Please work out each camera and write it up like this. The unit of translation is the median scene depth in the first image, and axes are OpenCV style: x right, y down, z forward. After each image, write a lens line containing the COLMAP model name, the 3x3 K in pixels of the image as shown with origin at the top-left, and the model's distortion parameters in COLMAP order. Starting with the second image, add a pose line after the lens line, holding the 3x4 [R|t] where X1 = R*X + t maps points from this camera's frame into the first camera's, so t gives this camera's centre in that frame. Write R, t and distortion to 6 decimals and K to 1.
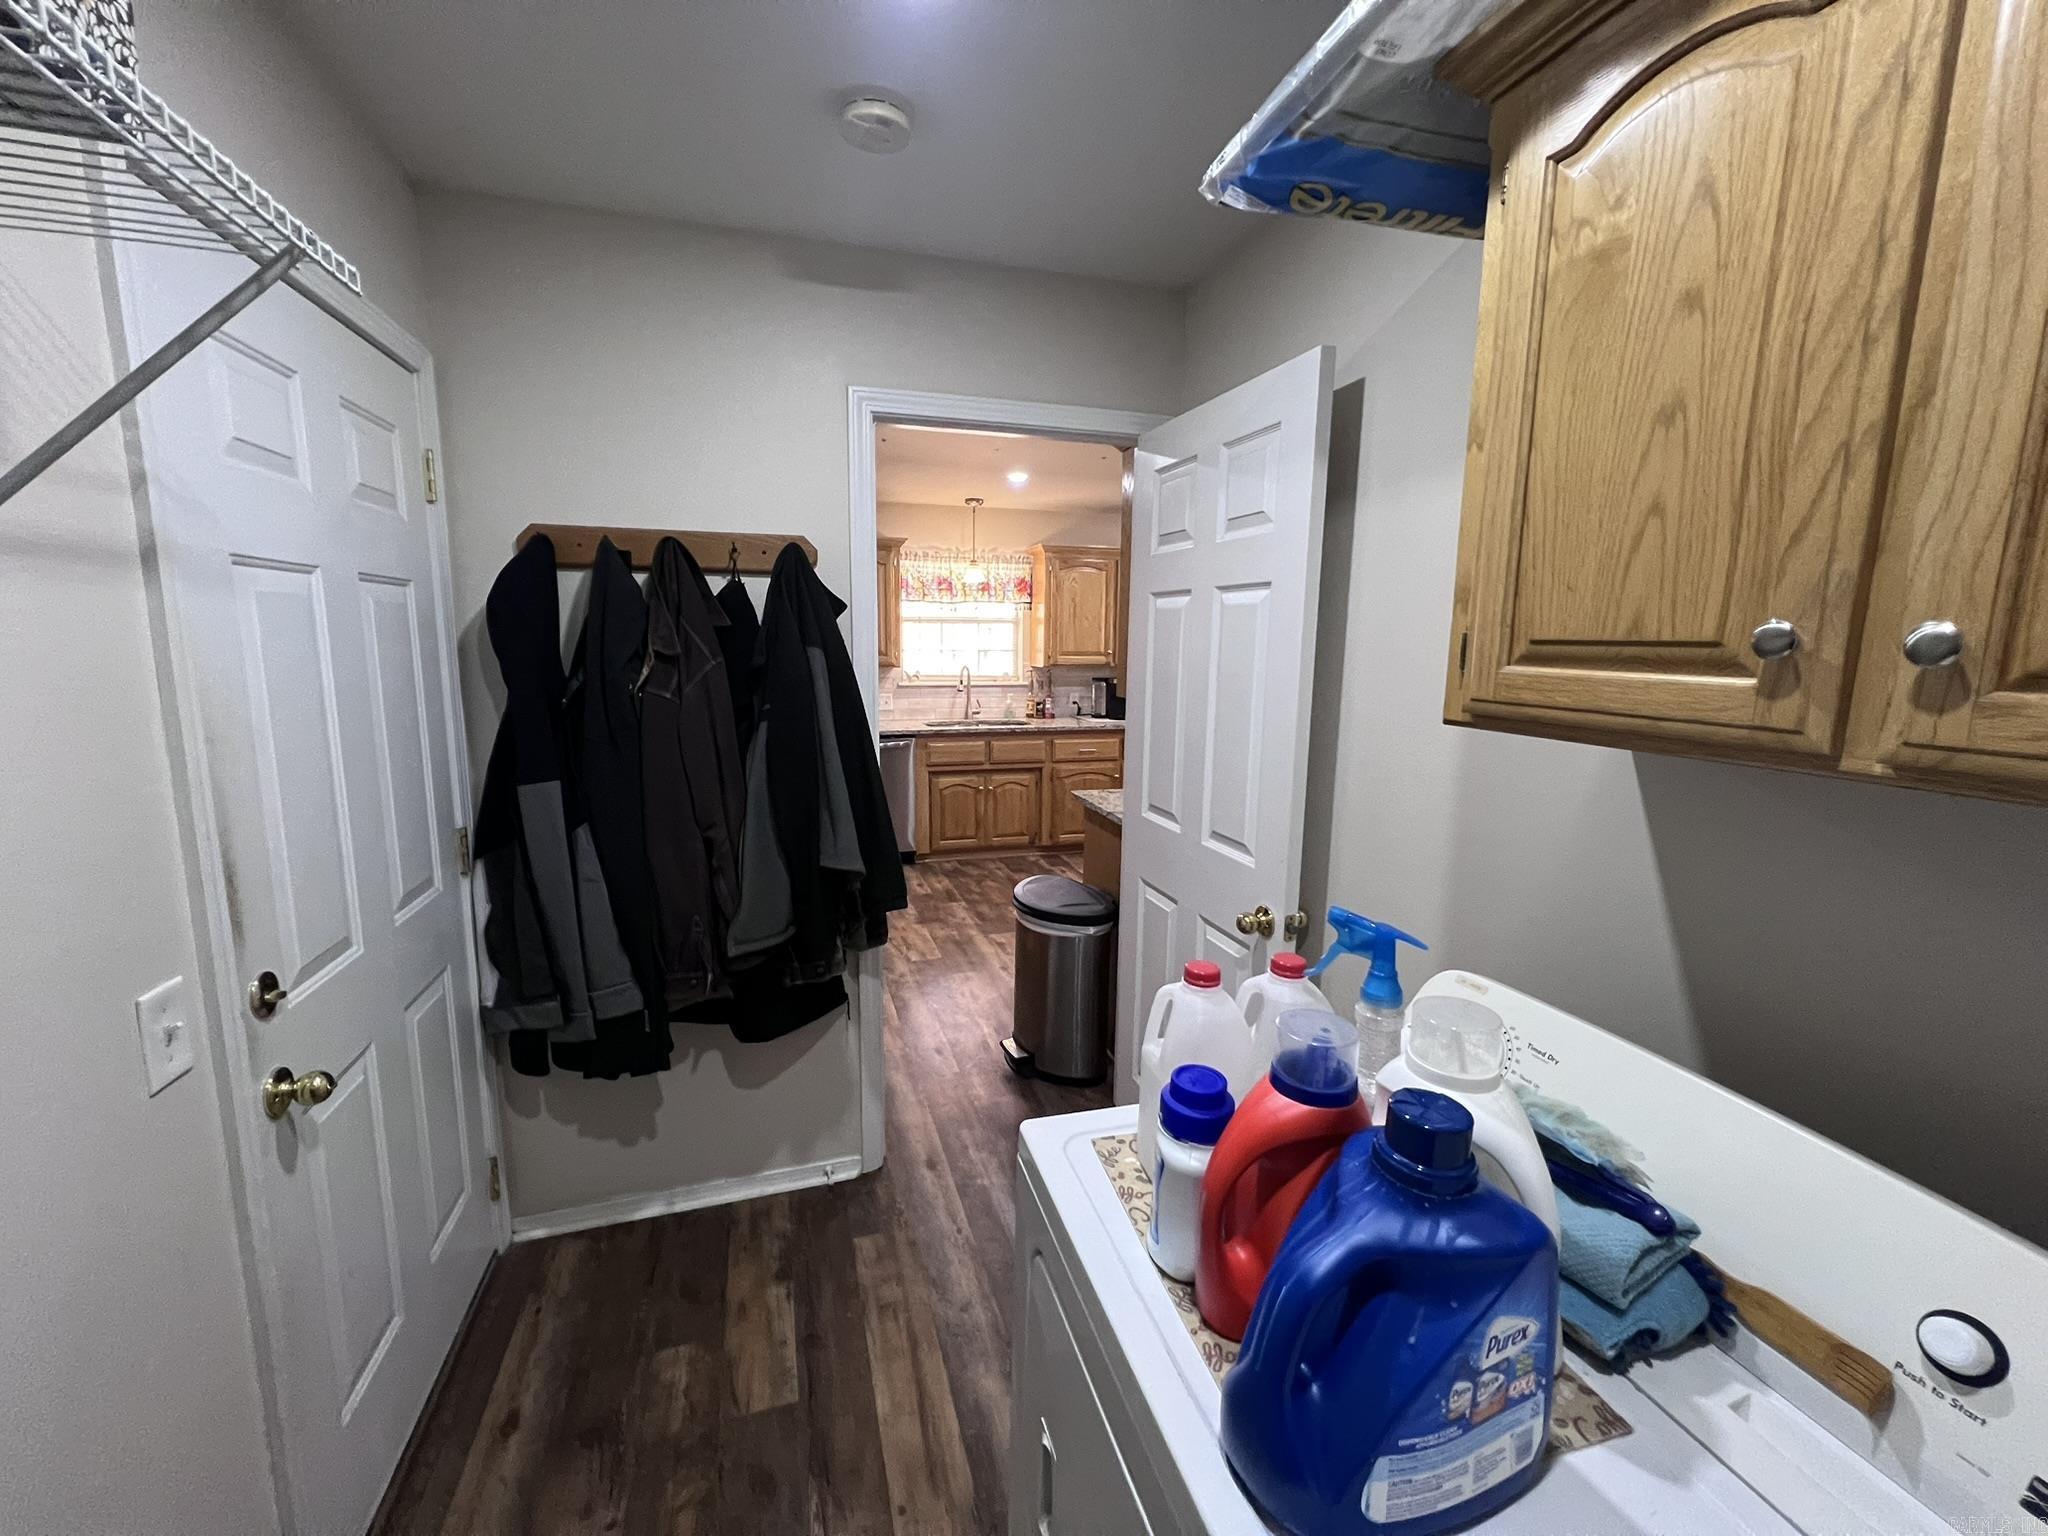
lens RADIAL K [[819.8, 0, 1016.4], [0, 819.8, 762.7], [0, 0, 1]] dist [0.000195, 0.000197]
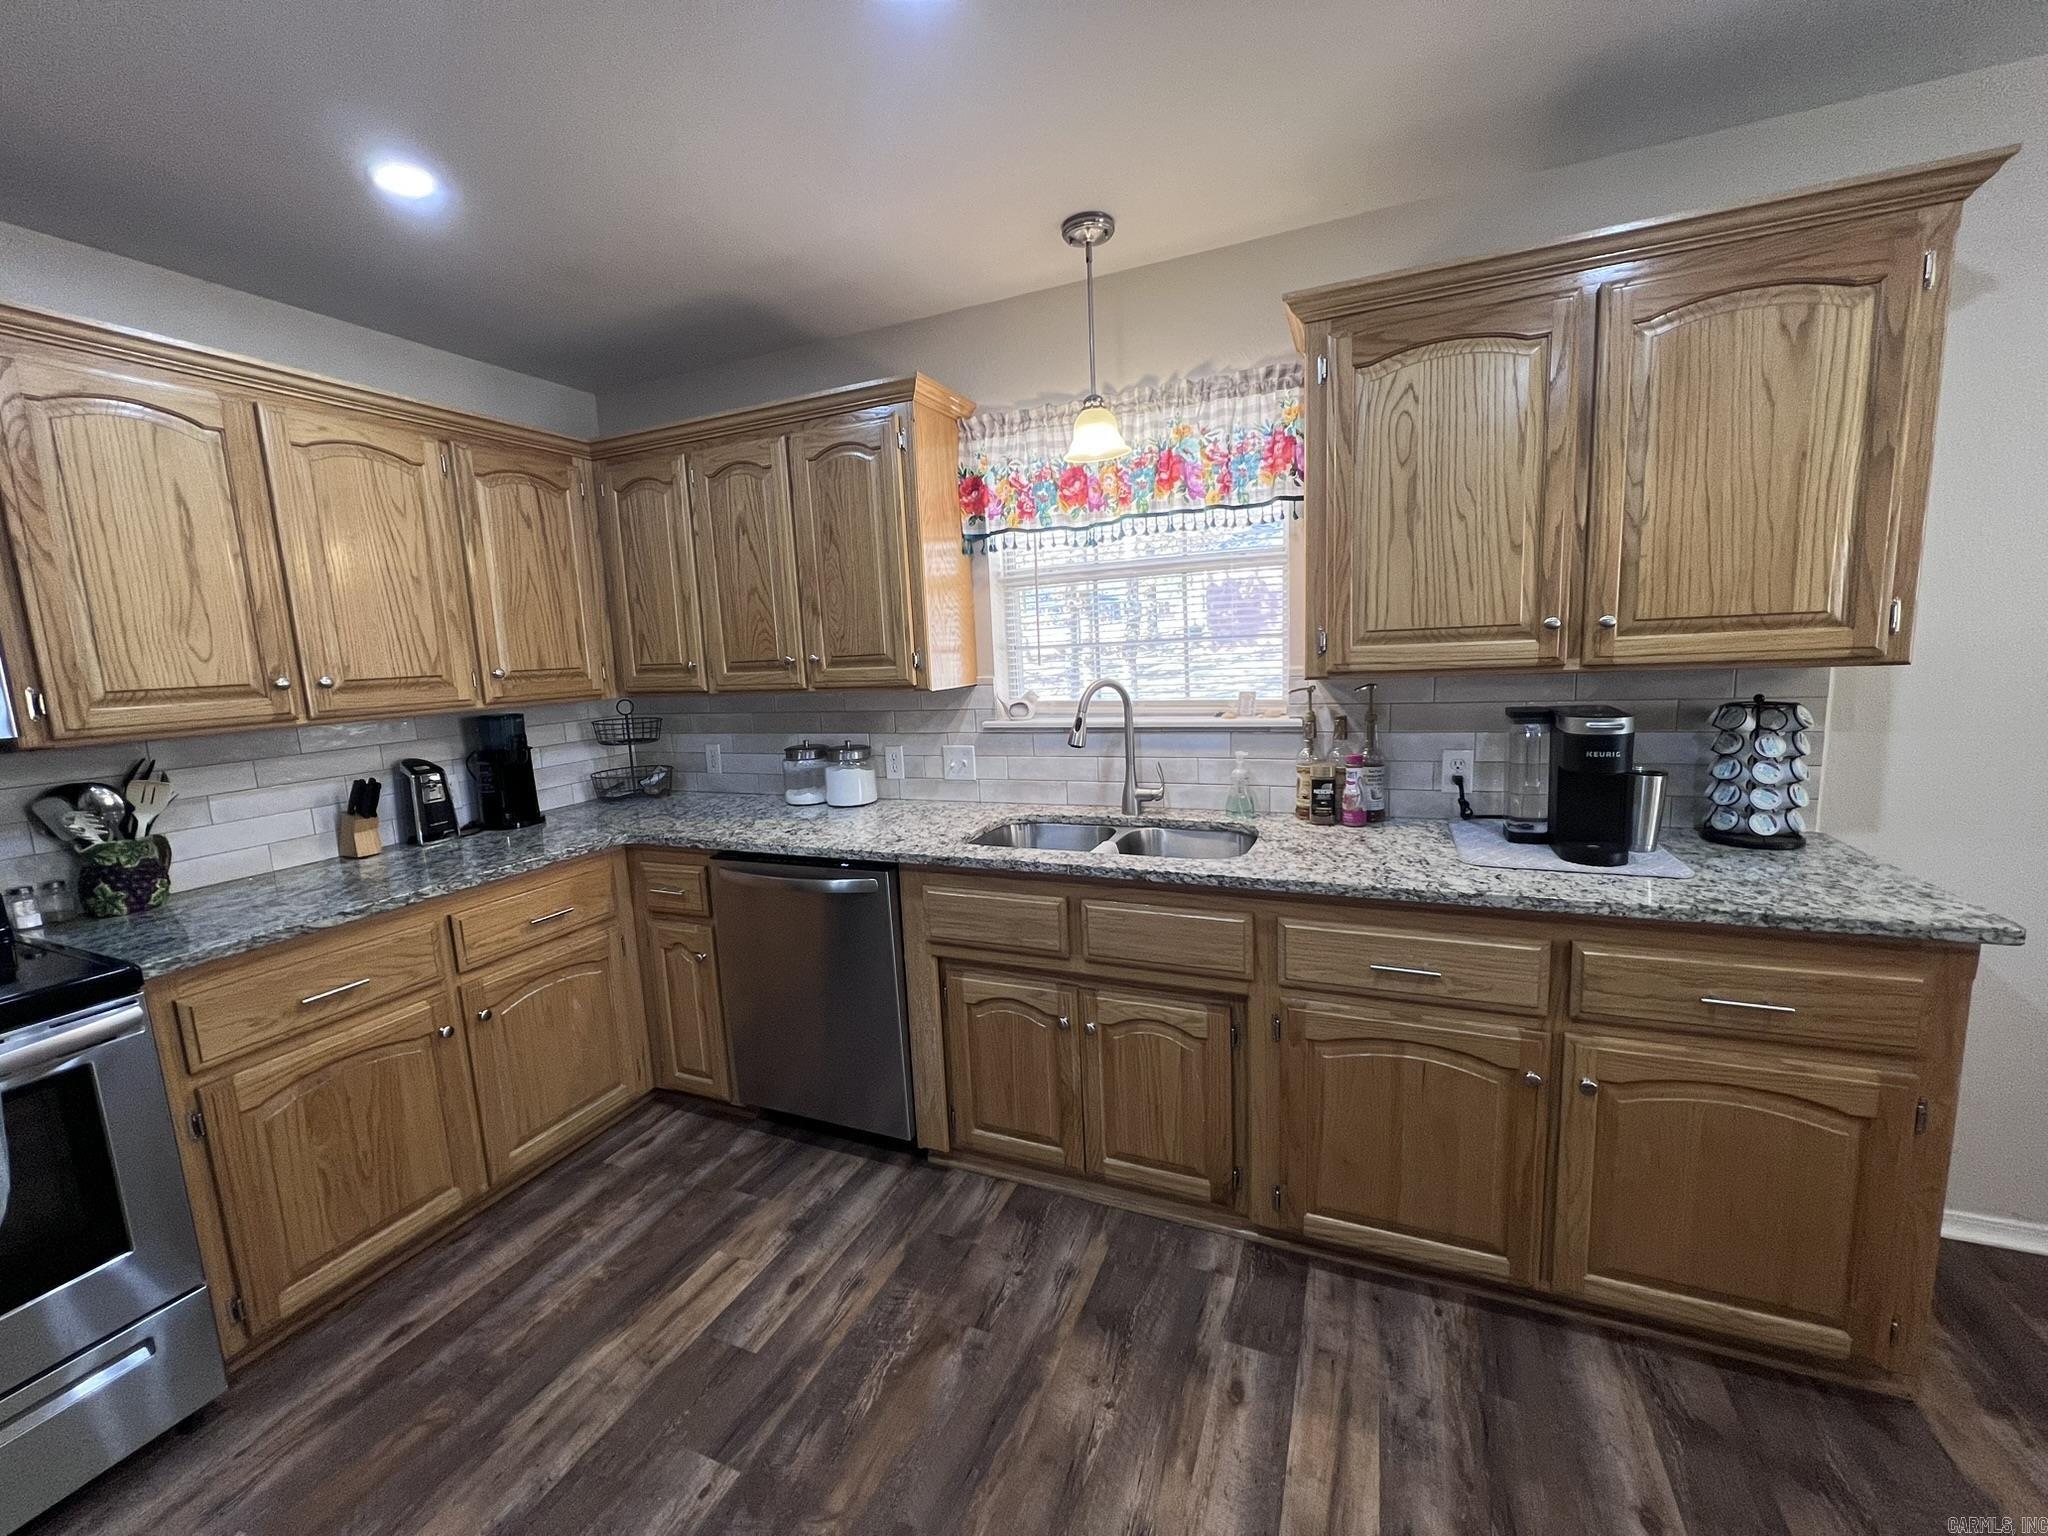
lens RADIAL K [[819.8, 0, 1016.4], [0, 819.8, 762.7], [0, 0, 1]] dist [0.000195, 0.000197]
pose [[0.761156, 0.046455, -0.646903, 0.166690], [-0.044392, 0.998824, 0.019494, -0.087446], [0.647048, 0.013879, 0.762323, 0.694121]]
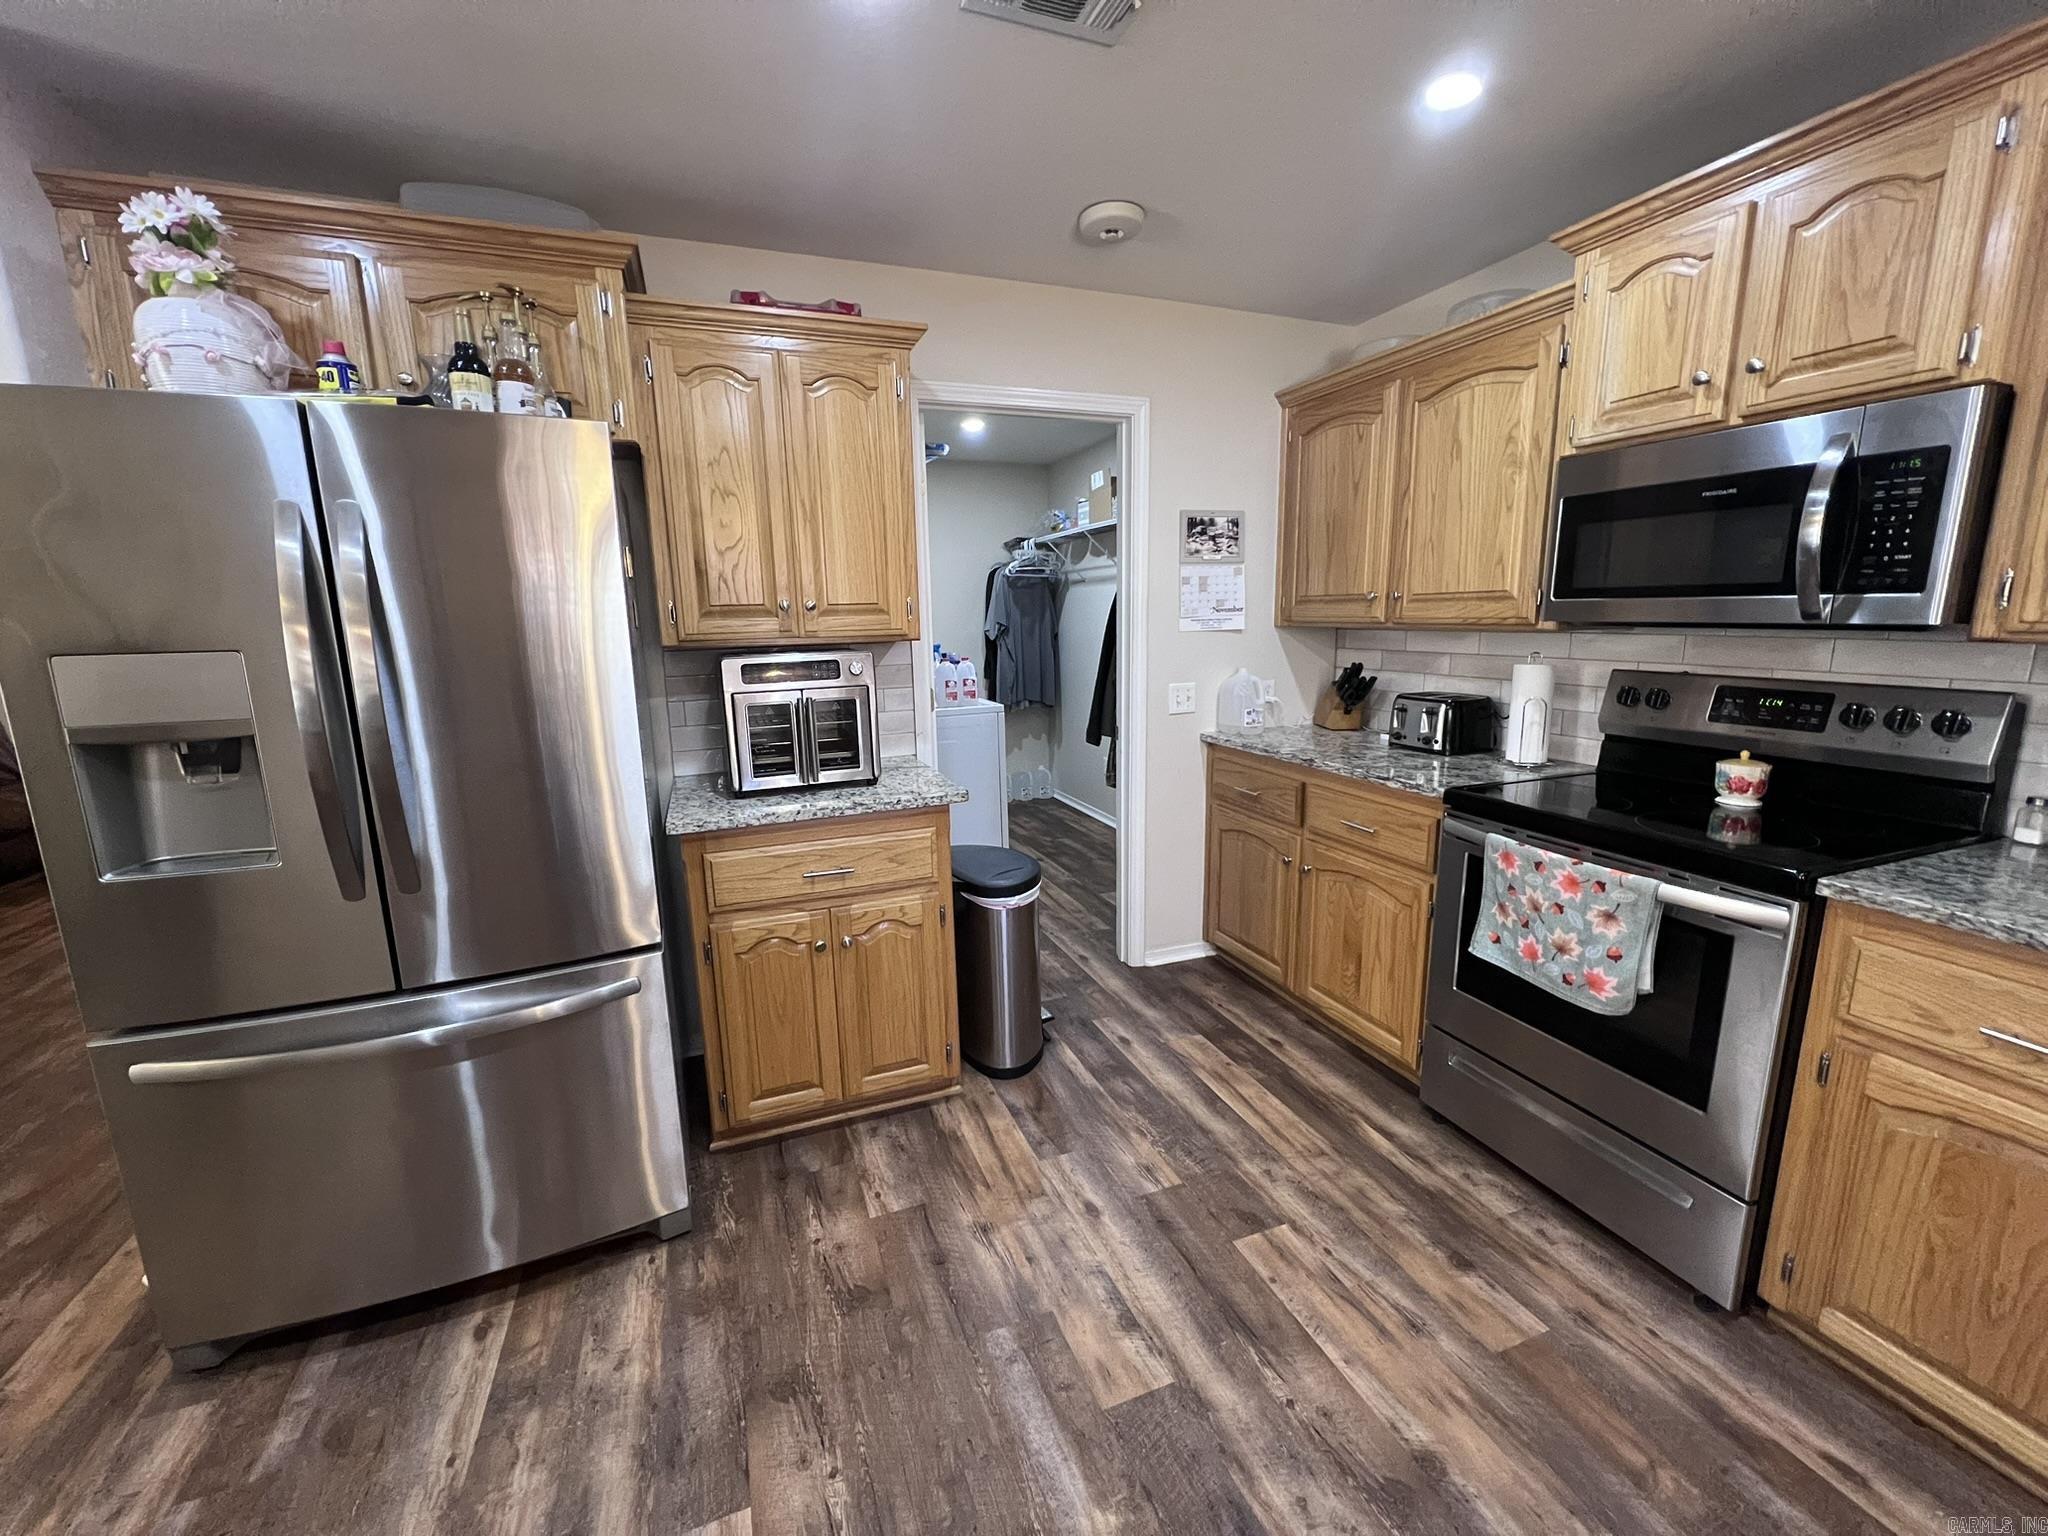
lens RADIAL K [[819.8, 0, 1016.4], [0, 819.8, 762.7], [0, 0, 1]] dist [0.000195, 0.000197]
pose [[-0.997646, 0.020196, -0.065527, 0.039281], [-0.002803, 0.942829, 0.333264, -0.119379], [0.068511, 0.332664, -0.940554, 0.920719]]
